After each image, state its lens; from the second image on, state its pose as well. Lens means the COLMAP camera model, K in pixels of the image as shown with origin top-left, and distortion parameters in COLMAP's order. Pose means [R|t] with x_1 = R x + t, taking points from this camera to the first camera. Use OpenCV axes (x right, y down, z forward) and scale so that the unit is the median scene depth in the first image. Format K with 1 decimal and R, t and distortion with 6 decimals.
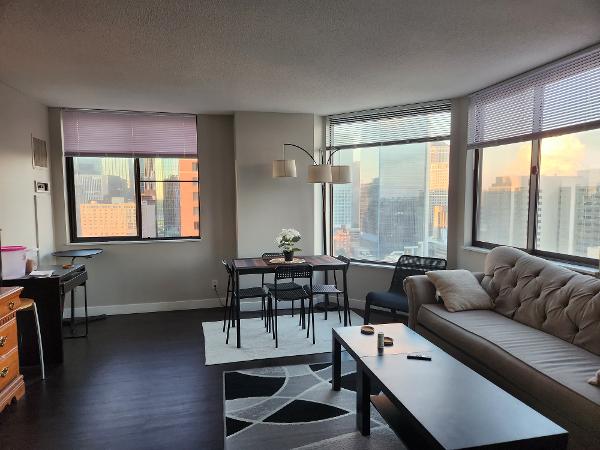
lens RADIAL K [[396.0, 0, 298.9], [0, 396.0, 229.0], [0, 0, 1]] dist [0.047947, -0.035403]
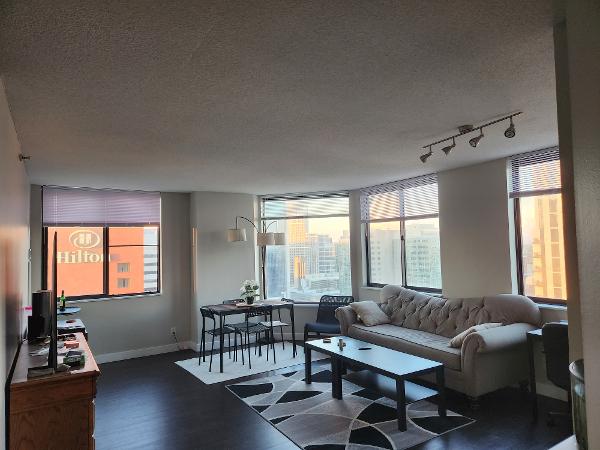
lens RADIAL K [[396.0, 0, 298.7], [0, 396.0, 229.6], [0, 0, 1]] dist [0.047947, -0.035403]
pose [[0.941432, -0.001936, 0.337197, -0.330282], [0.046210, 0.991290, -0.123322, 0.002855], [-0.334021, 0.131681, 0.933322, -0.355657]]
